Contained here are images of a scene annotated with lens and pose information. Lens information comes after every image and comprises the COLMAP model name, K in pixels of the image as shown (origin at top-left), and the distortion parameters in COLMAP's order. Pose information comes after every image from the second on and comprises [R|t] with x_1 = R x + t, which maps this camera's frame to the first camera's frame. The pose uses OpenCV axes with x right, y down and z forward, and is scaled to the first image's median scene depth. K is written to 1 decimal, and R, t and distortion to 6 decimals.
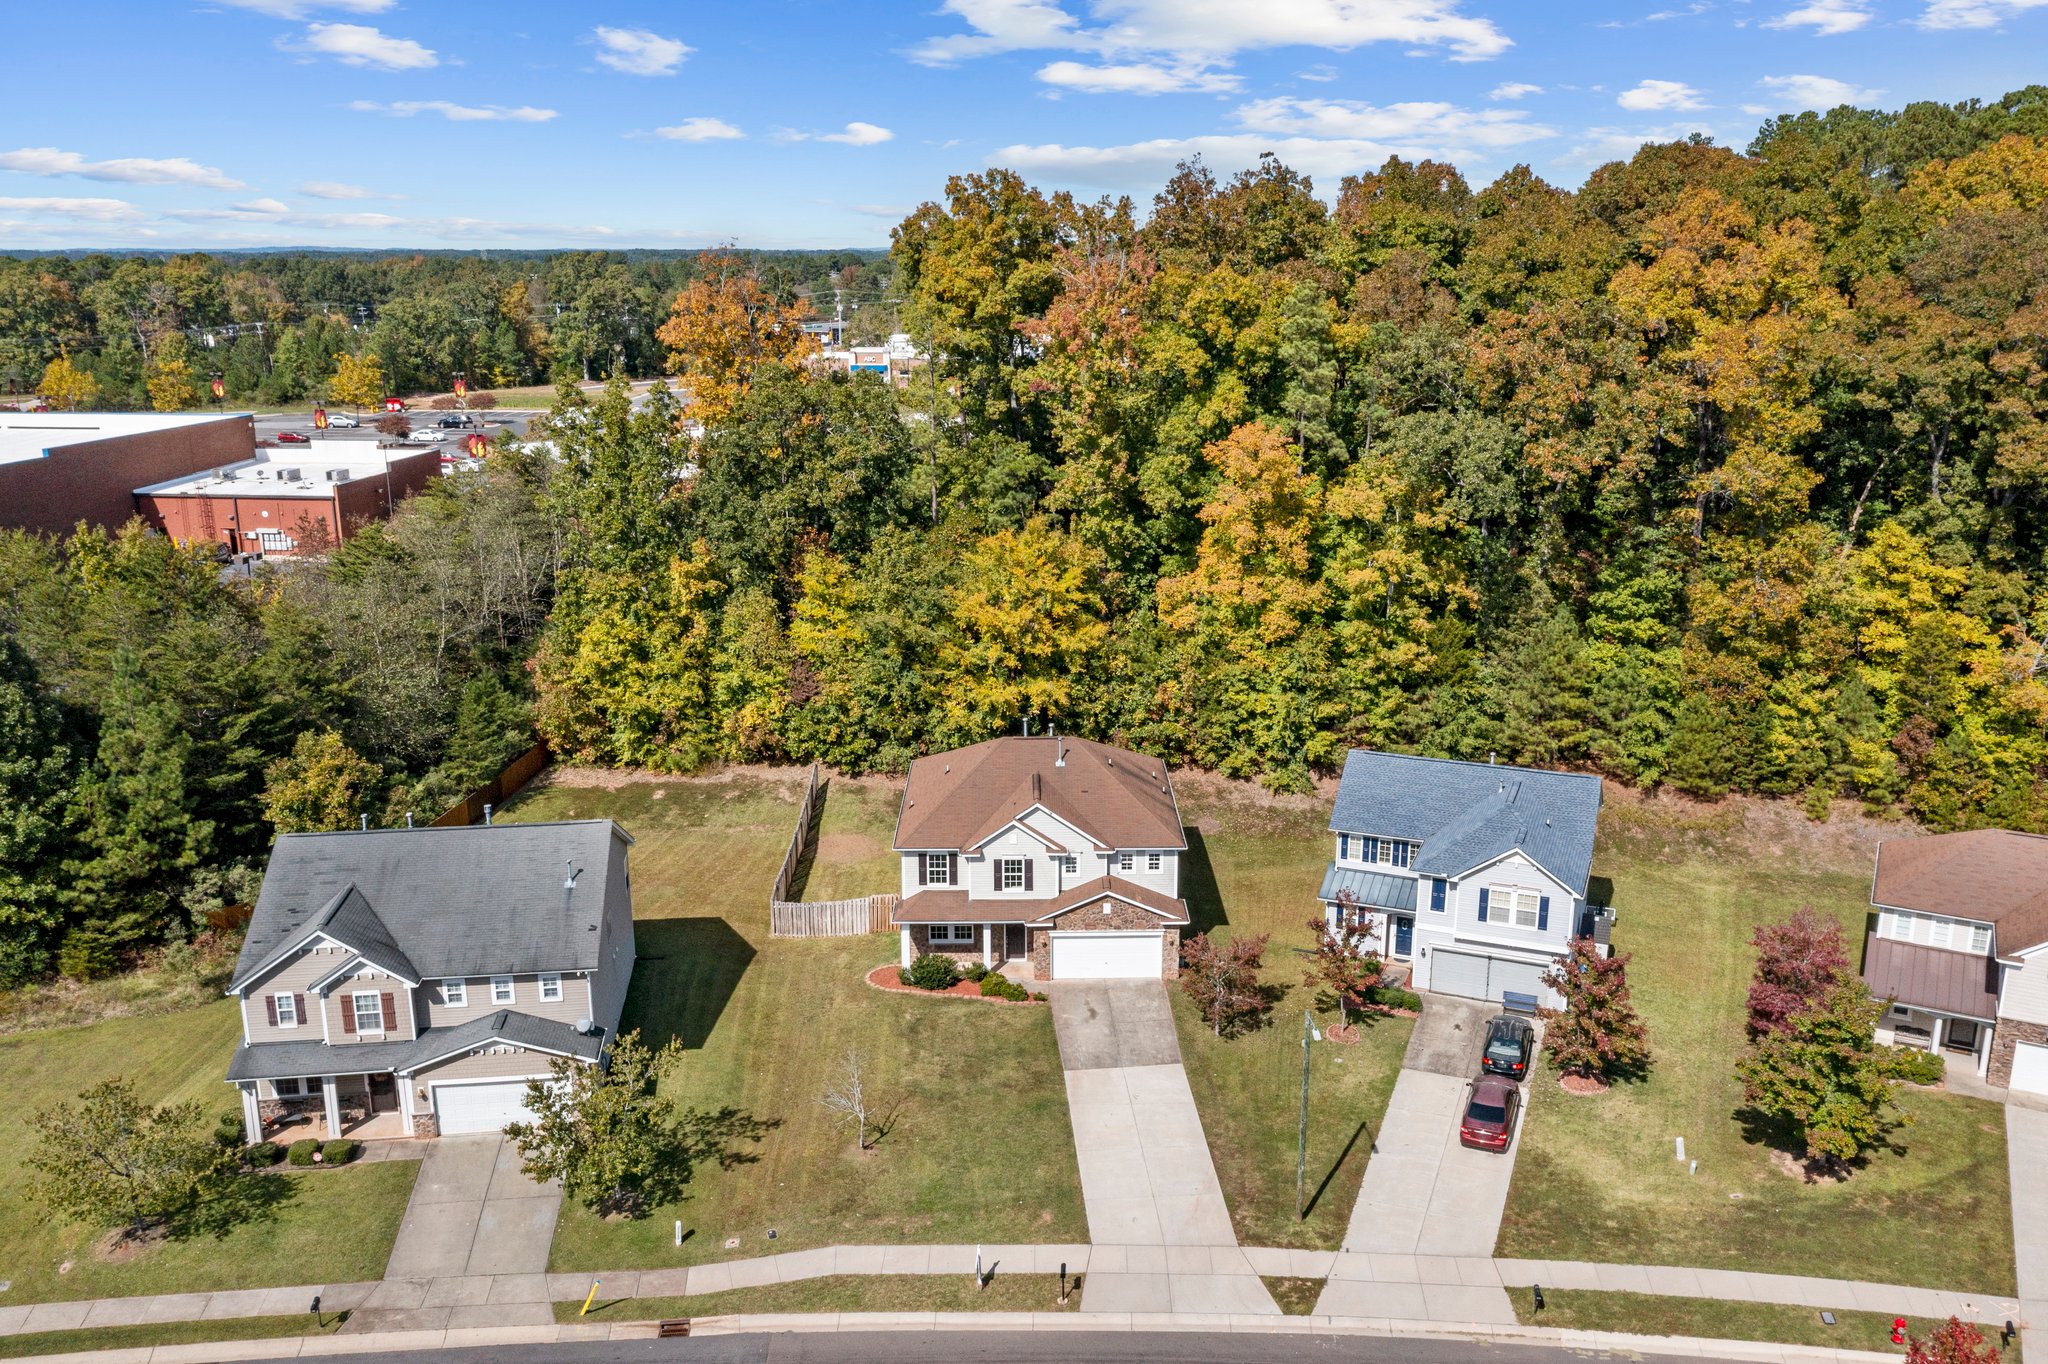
lens RADIAL K [[1618.6, 0, 1025.3], [0, 1618.6, 665.1], [0, 0, 1]] dist [-0.007341, 0.000228]
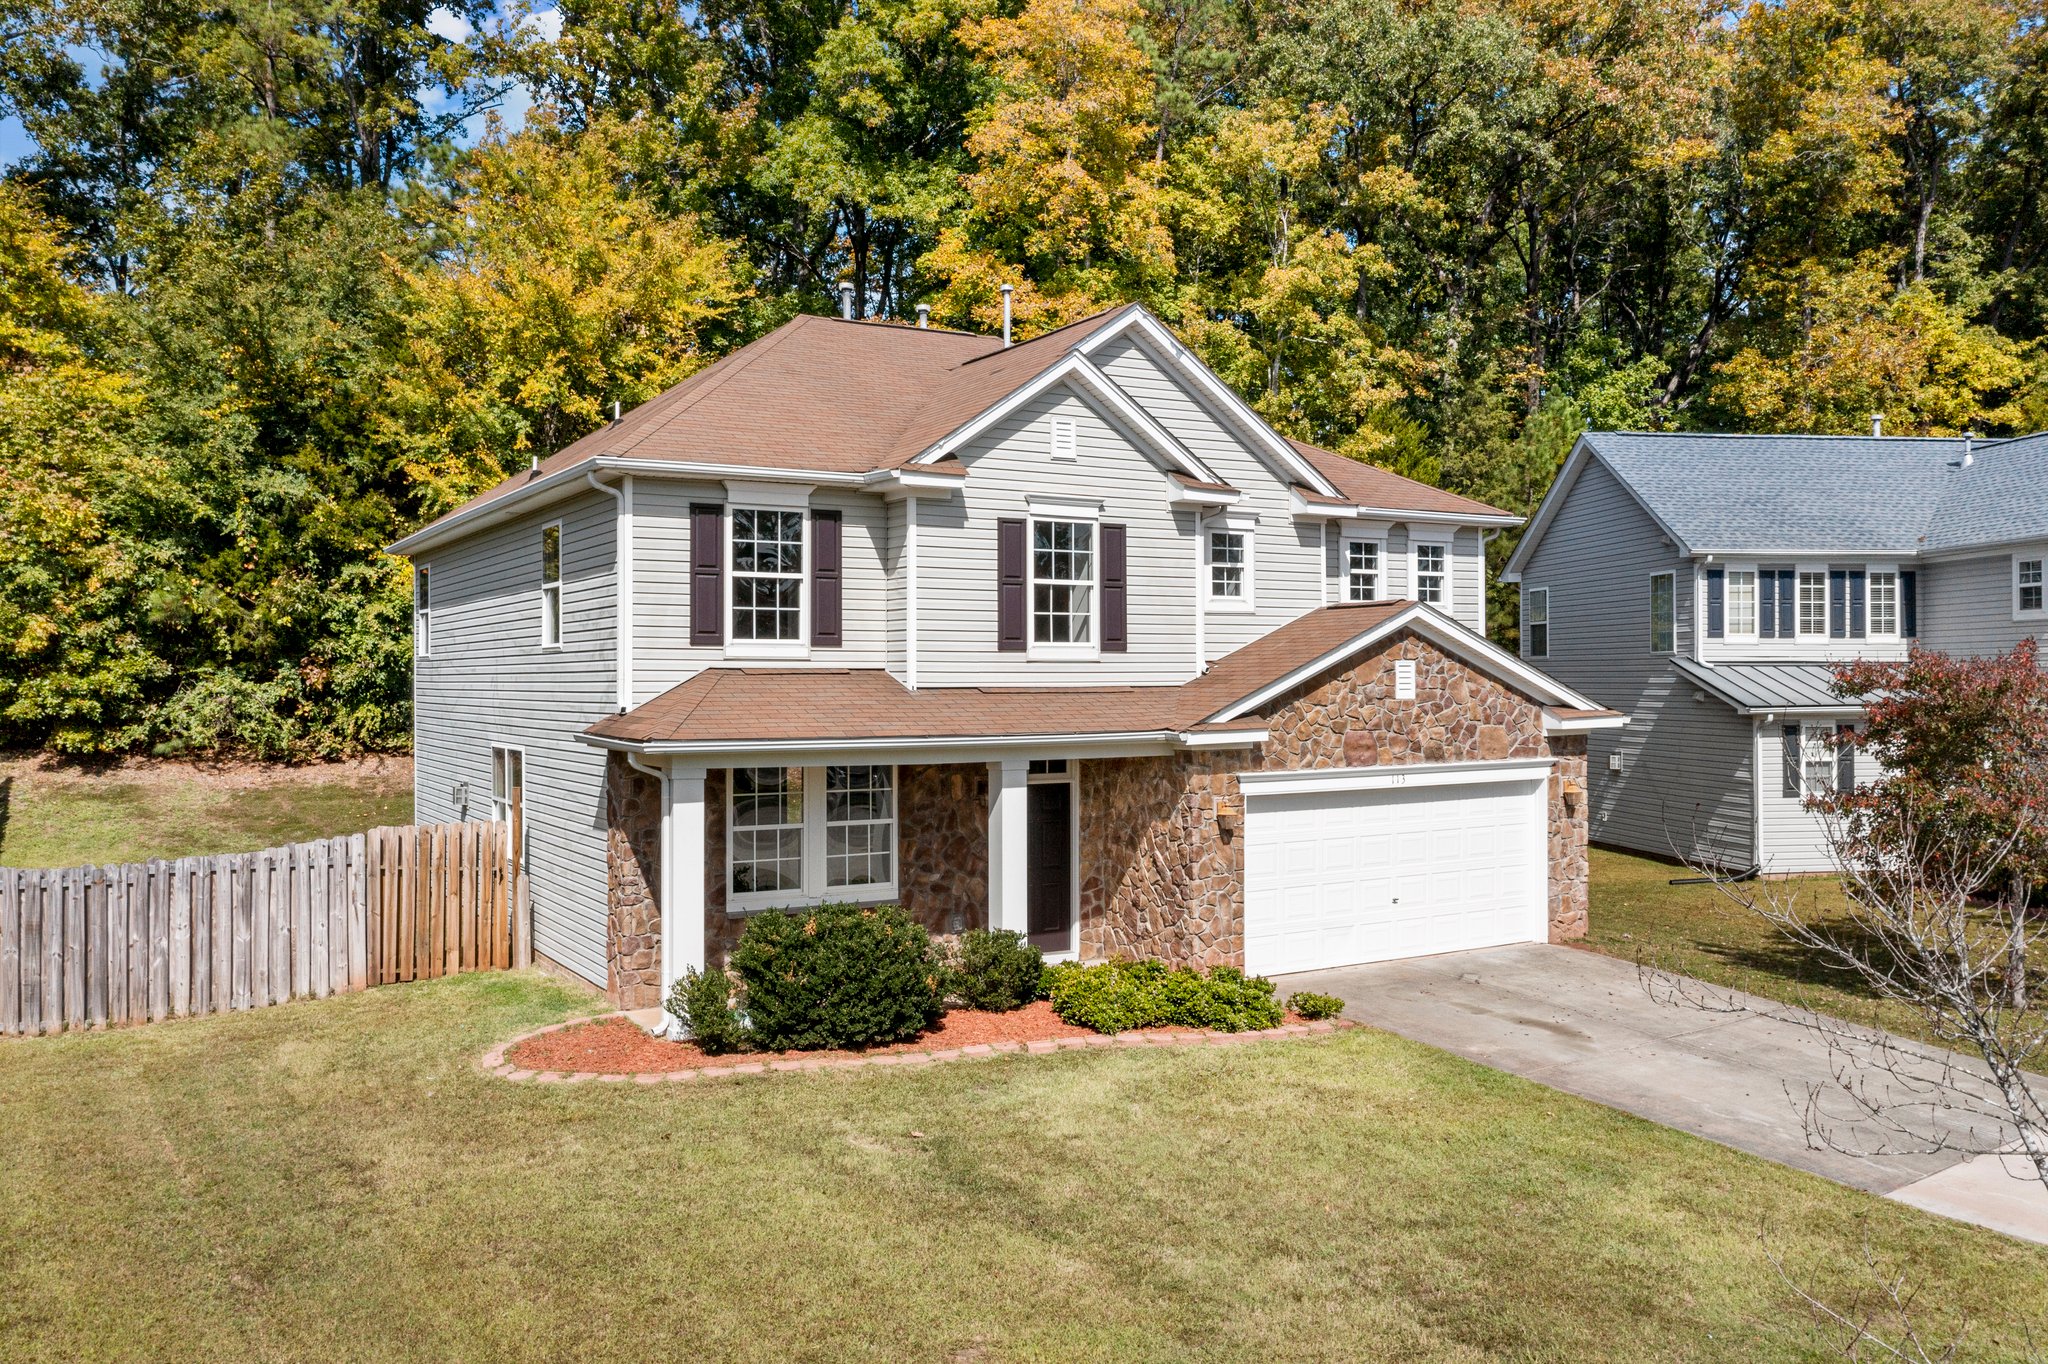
lens RADIAL K [[1618.6, 0, 1025.3], [0, 1618.6, 665.1], [0, 0, 1]] dist [-0.007341, 0.000228]
pose [[0.862708, 0.008330, 0.505634, -0.115281], [0.121892, 0.966960, -0.223900, 0.159719], [-0.490792, 0.254793, 0.833189, 0.633505]]
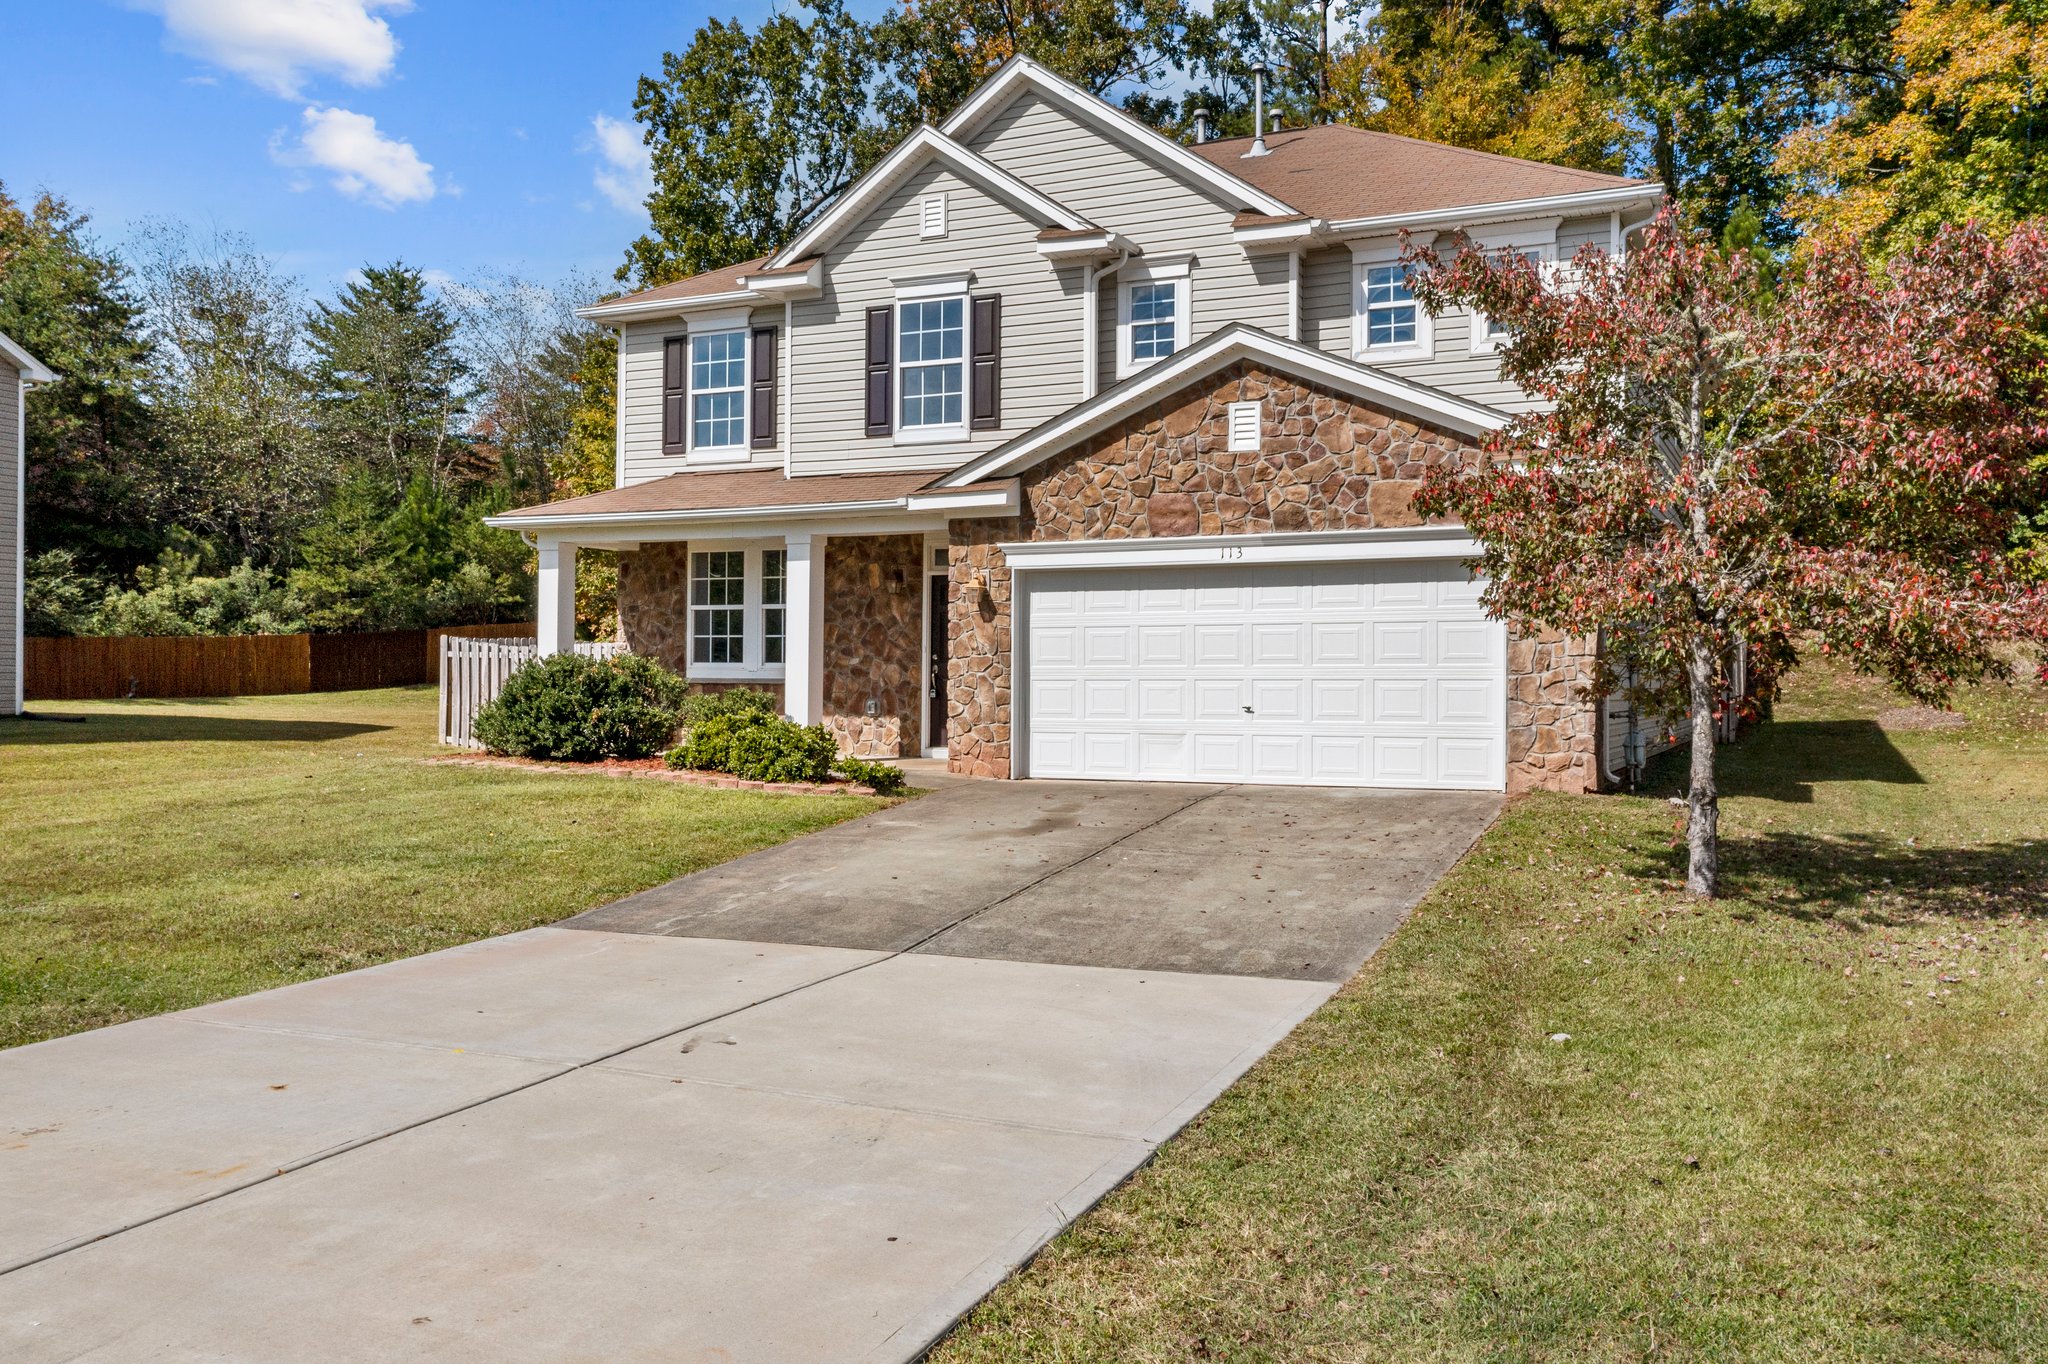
lens RADIAL K [[1652.9, 0, 1025.1], [0, 1652.9, 658.9], [0, 0, 1]] dist [-0.002455, 0.002401]
pose [[0.900290, 0.007956, -0.435219, 0.095737], [-0.118734, 0.966407, -0.227945, 0.185627], [0.418785, 0.256892, 0.870991, 0.634741]]
